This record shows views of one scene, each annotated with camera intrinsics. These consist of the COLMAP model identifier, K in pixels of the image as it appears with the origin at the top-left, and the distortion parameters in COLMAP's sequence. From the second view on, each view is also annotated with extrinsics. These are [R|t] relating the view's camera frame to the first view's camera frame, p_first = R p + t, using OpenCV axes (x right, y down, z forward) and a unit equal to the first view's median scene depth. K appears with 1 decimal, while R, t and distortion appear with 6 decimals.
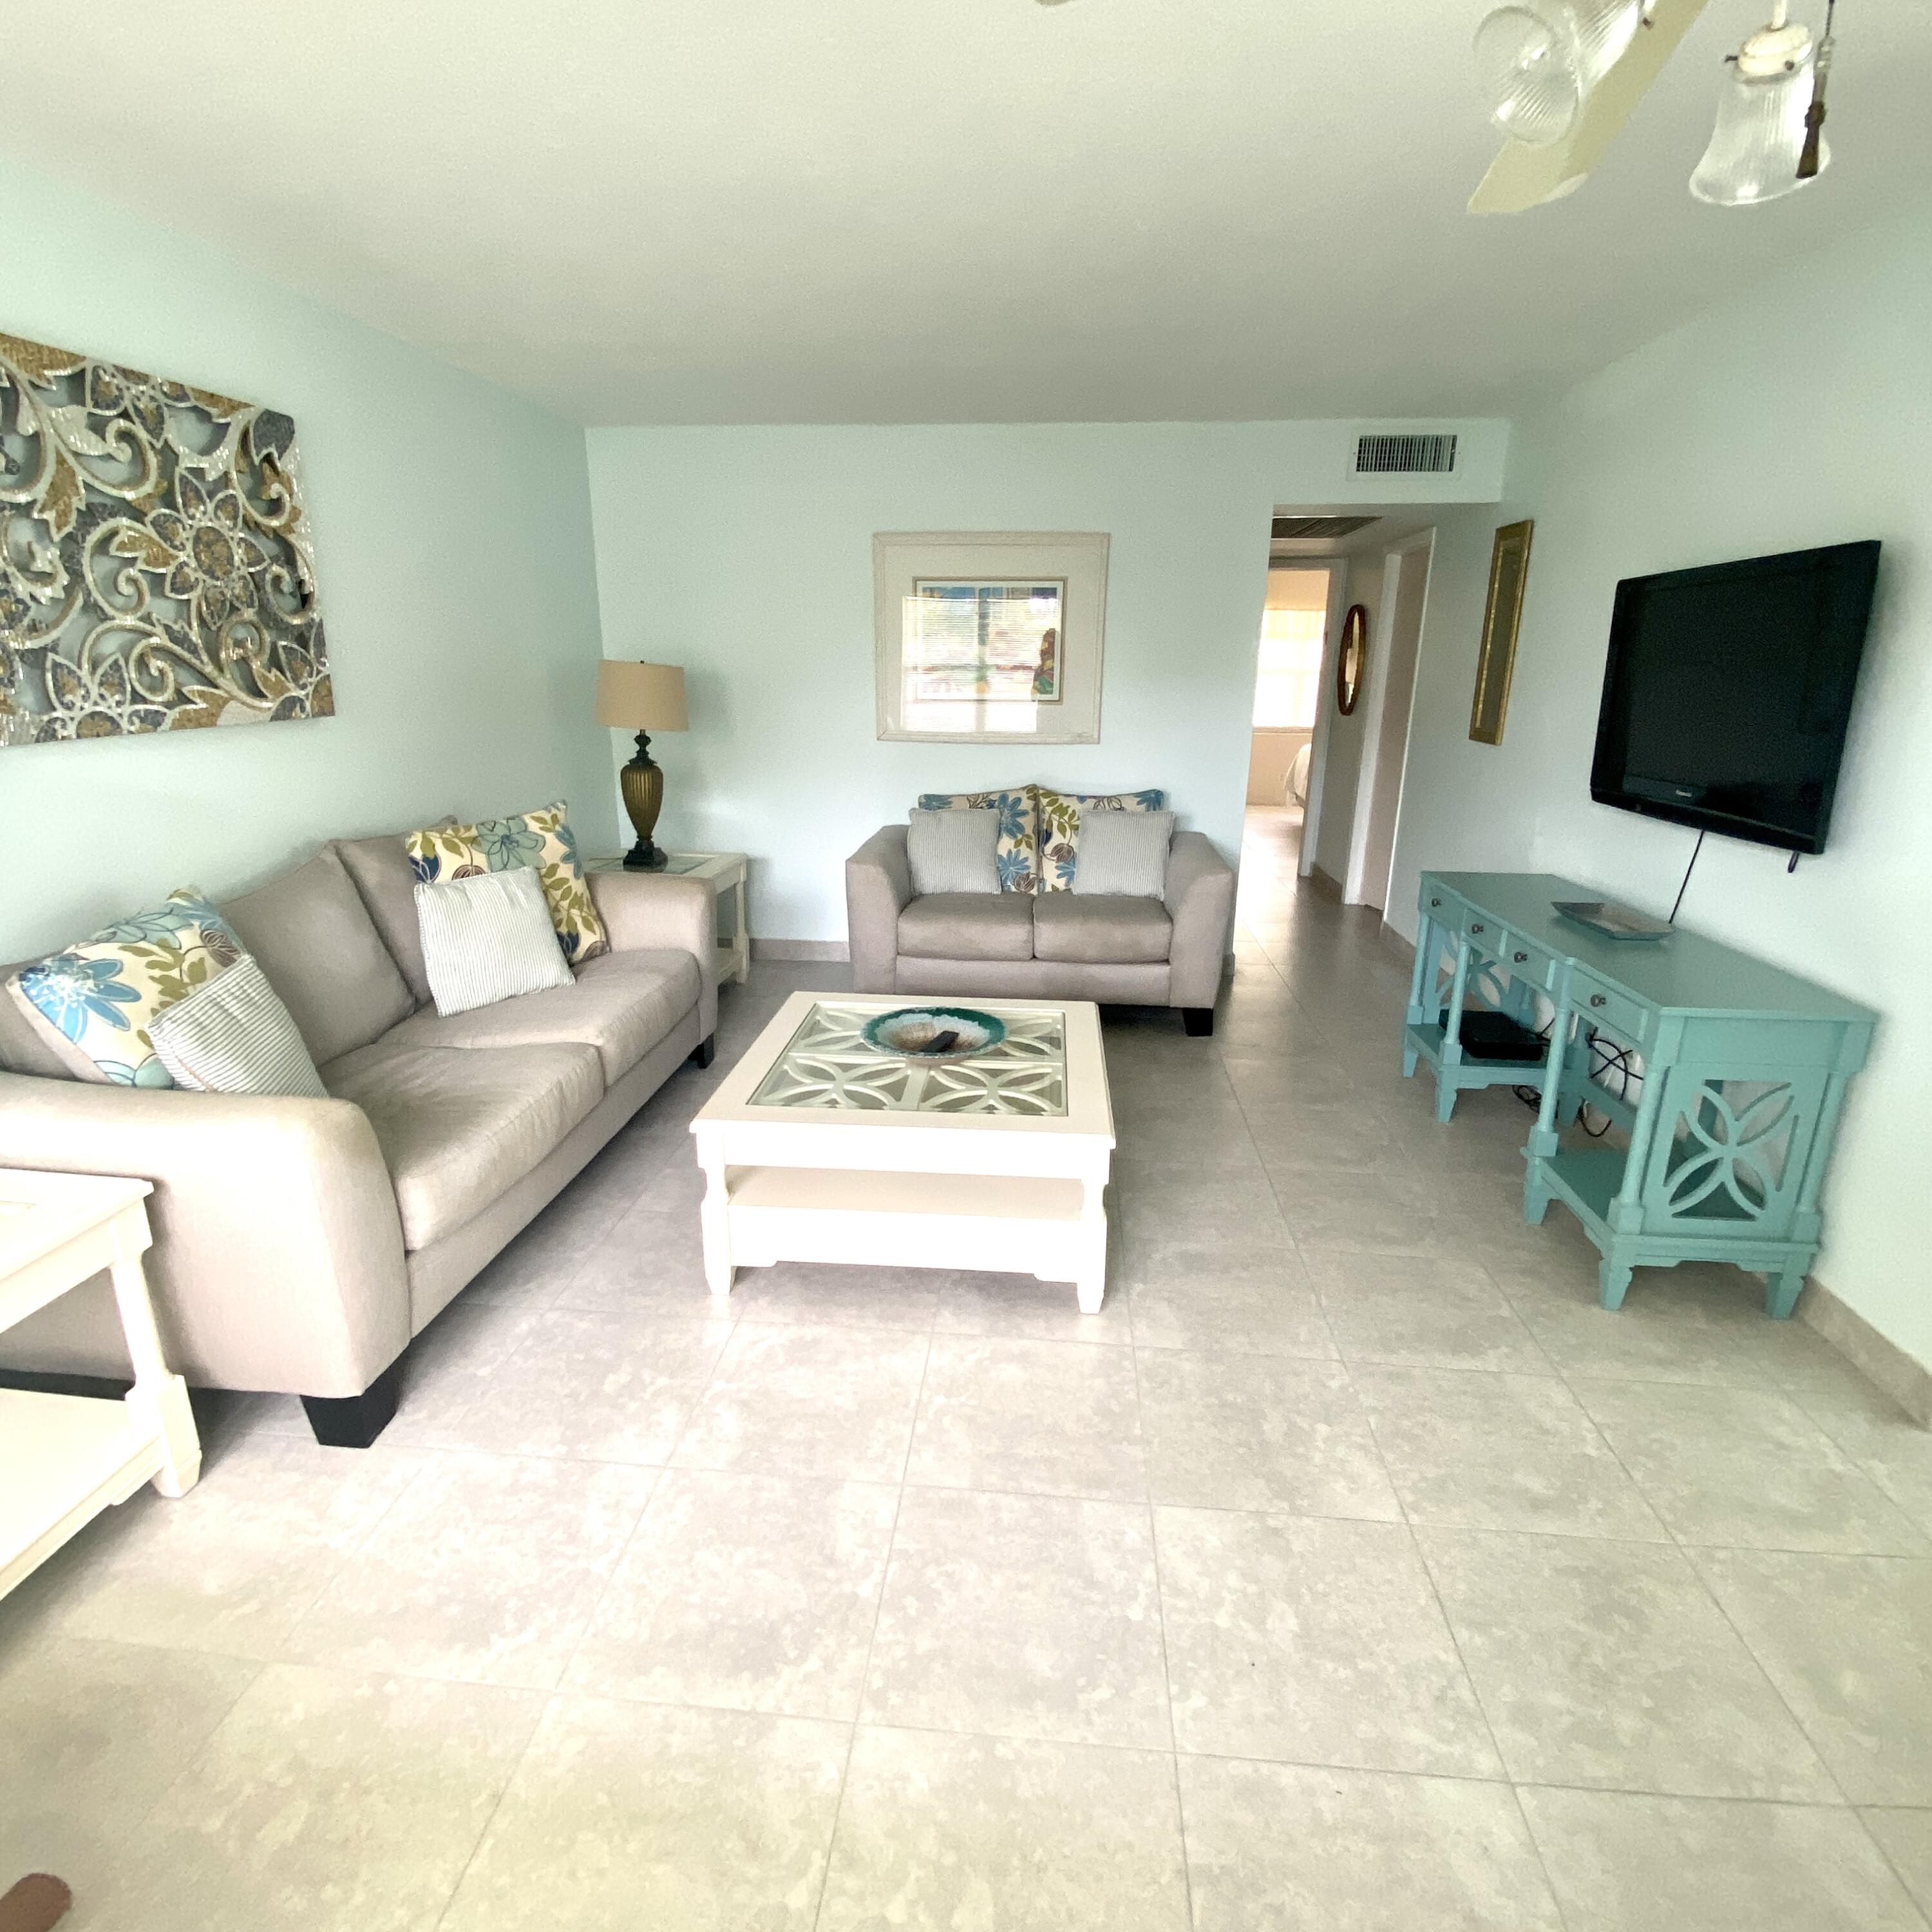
lens RADIAL K [[1050.0, 0, 960.5], [0, 1050.0, 957.5], [0, 0, 1]] dist [0.034441, -0.025187]
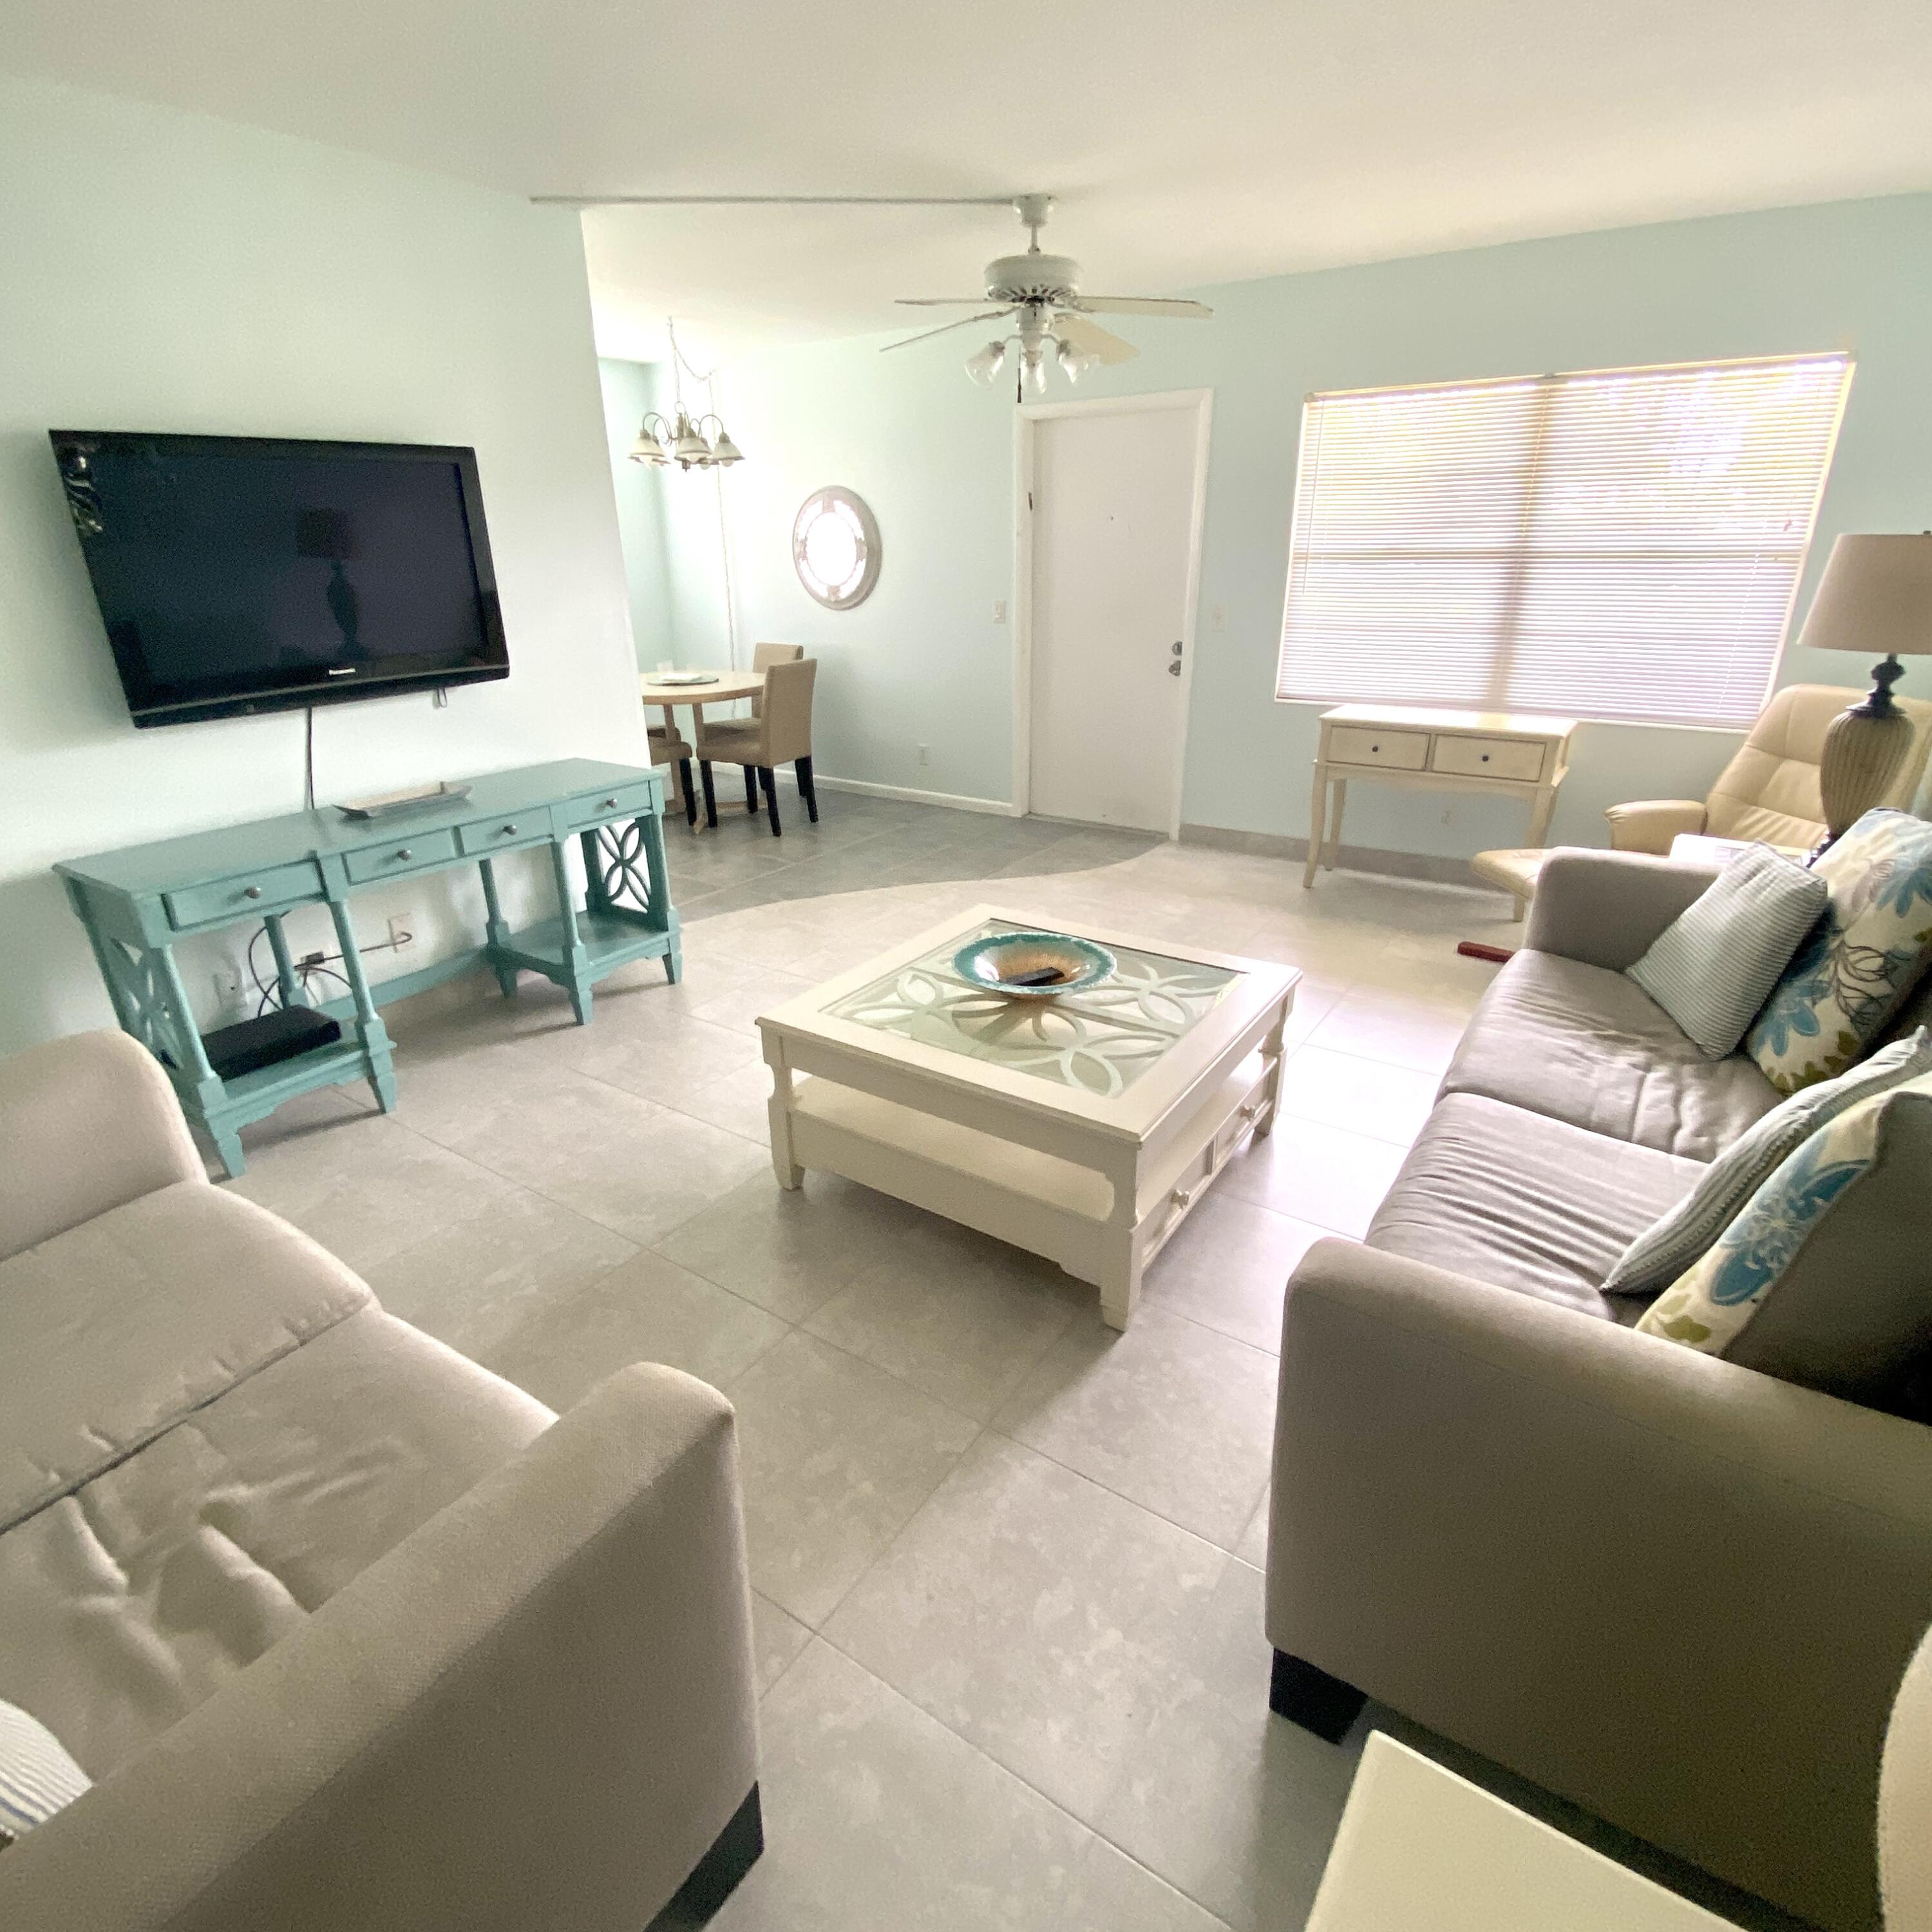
lens RADIAL K [[1050.0, 0, 960.5], [0, 1050.0, 957.5], [0, 0, 1]] dist [0.034441, -0.025187]
pose [[-0.874862, -0.179070, 0.450055, -0.400990], [0.135570, 0.801492, 0.582435, -0.500953], [-0.465013, 0.570565, -0.676919, 1.753060]]
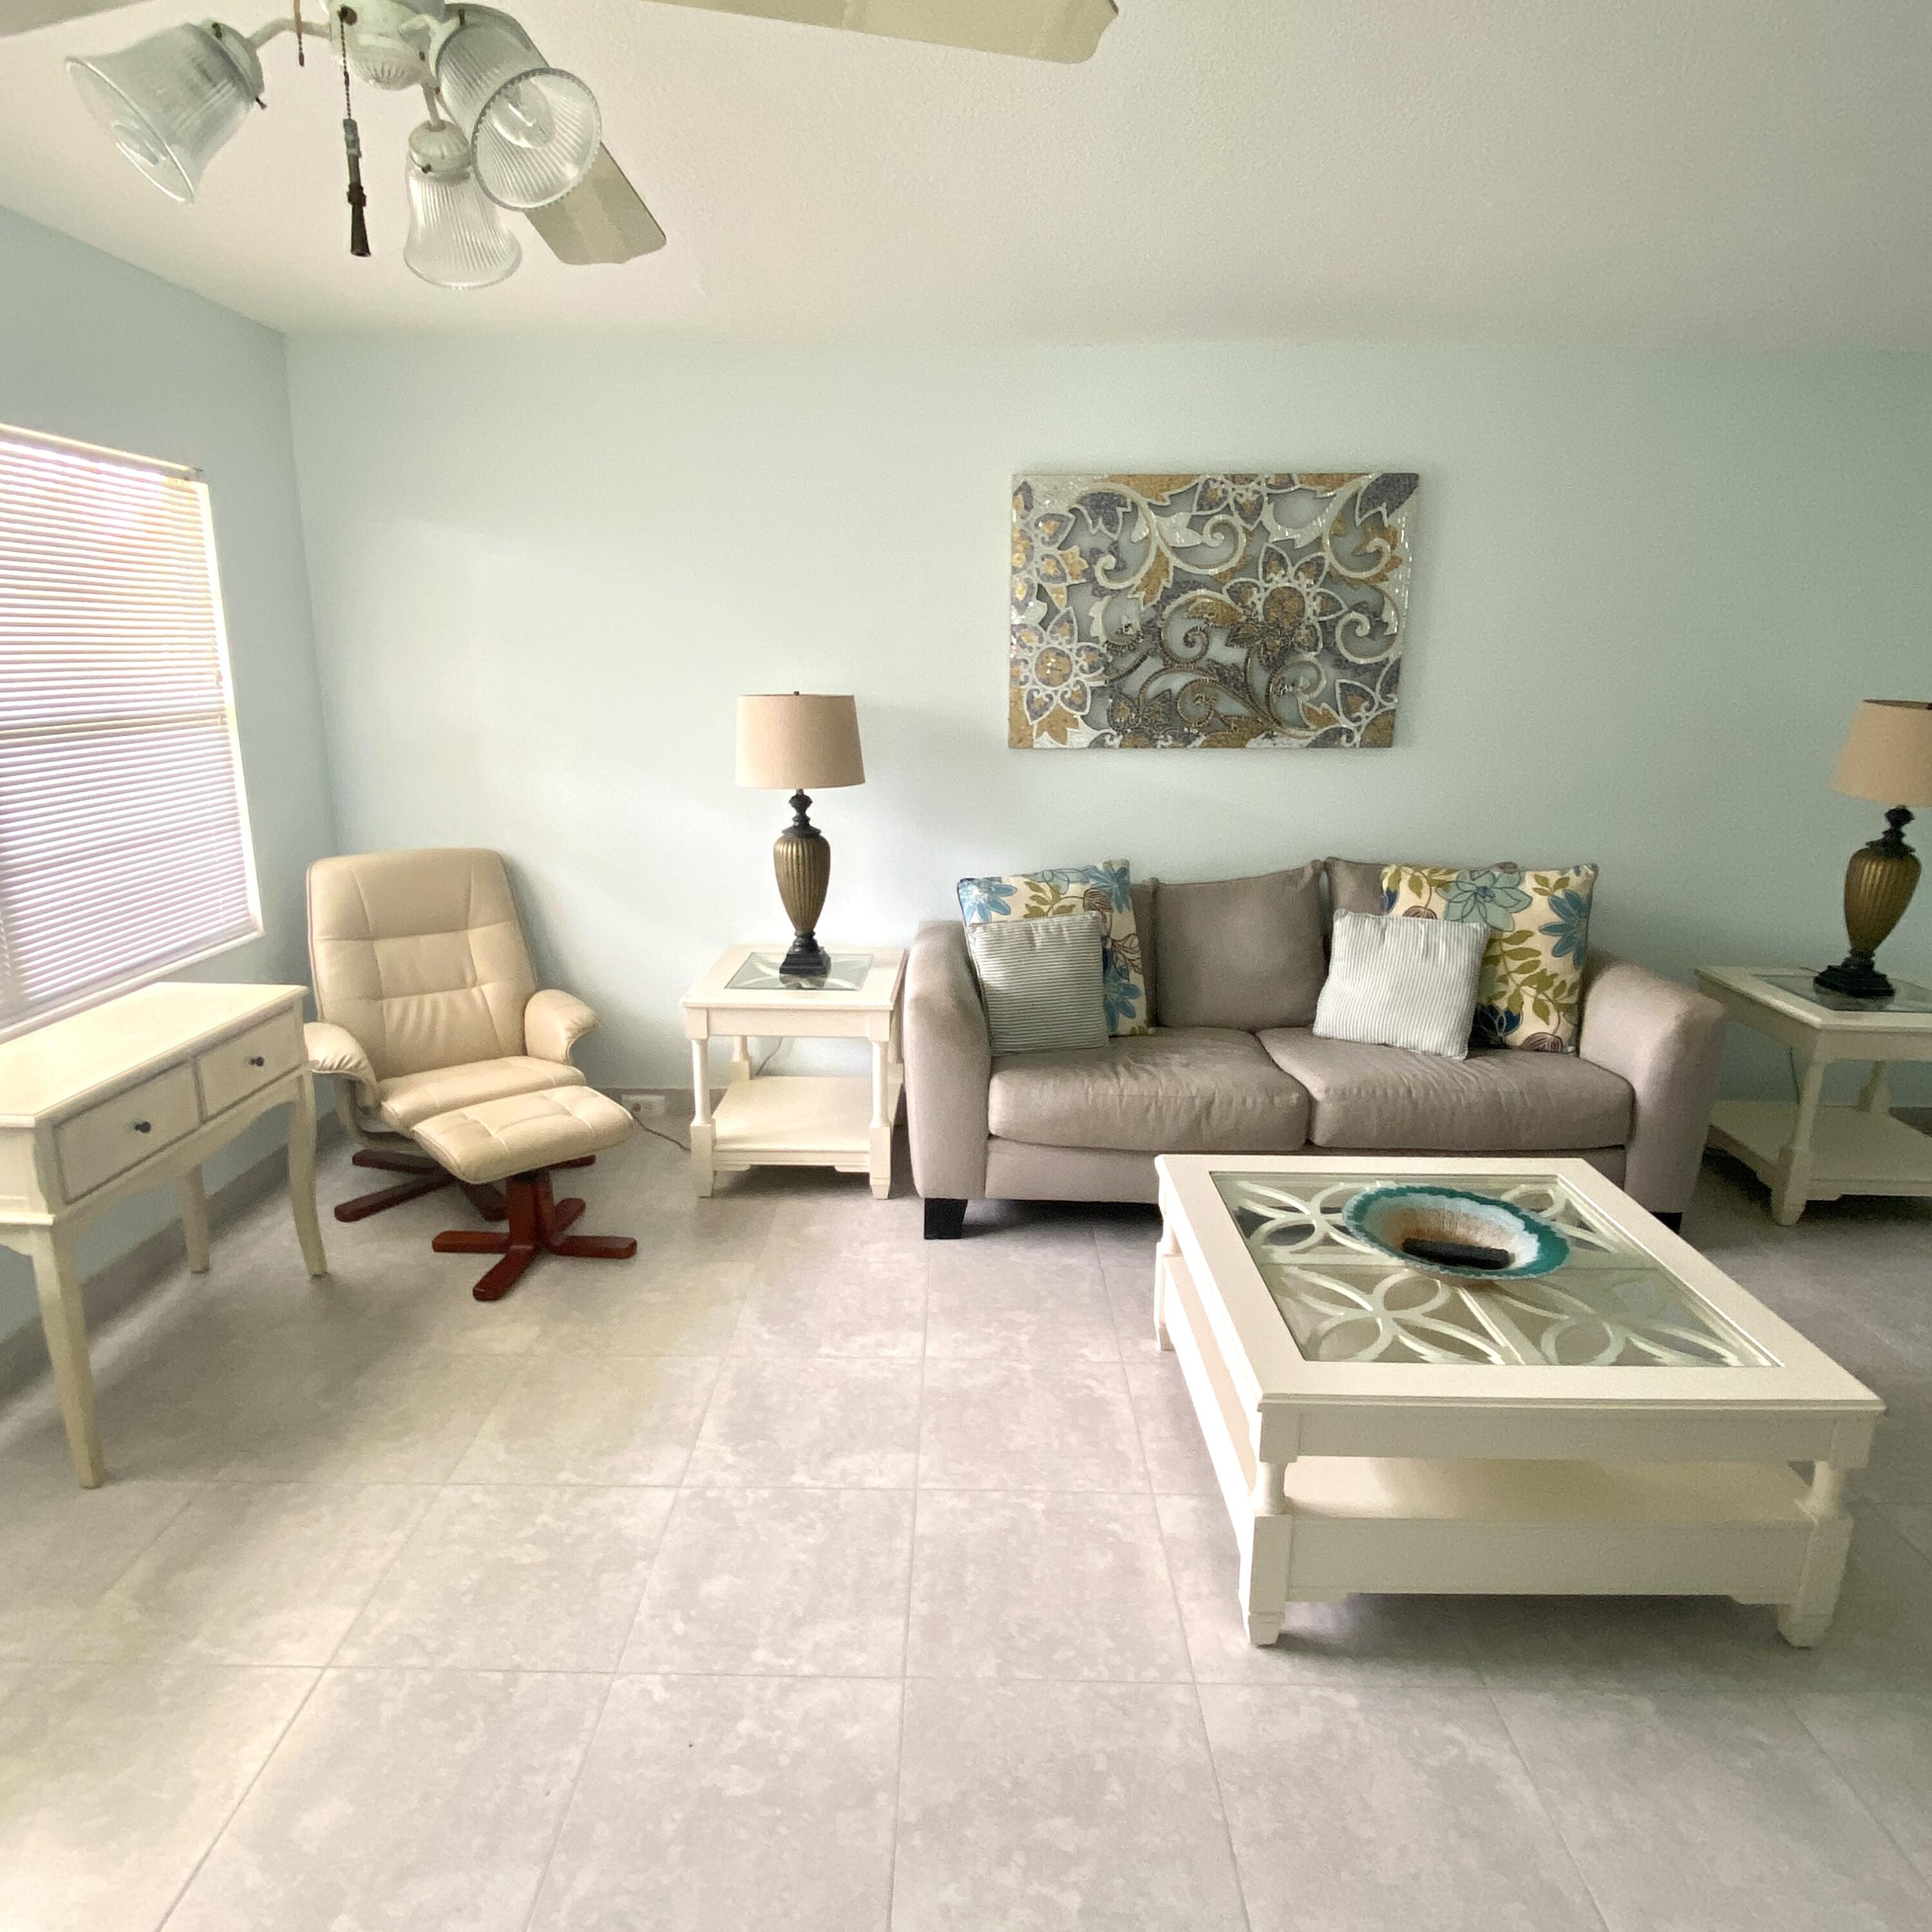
lens RADIAL K [[1232.7, 0, 962.7], [0, 1232.7, 978.1], [0, 0, 1]] dist [0.065682, -0.066066]
pose [[0.092568, 0.242534, -0.965717, 0.762686], [-0.281039, 0.936810, 0.208335, -0.181778], [0.955222, 0.252119, 0.154880, 0.549377]]
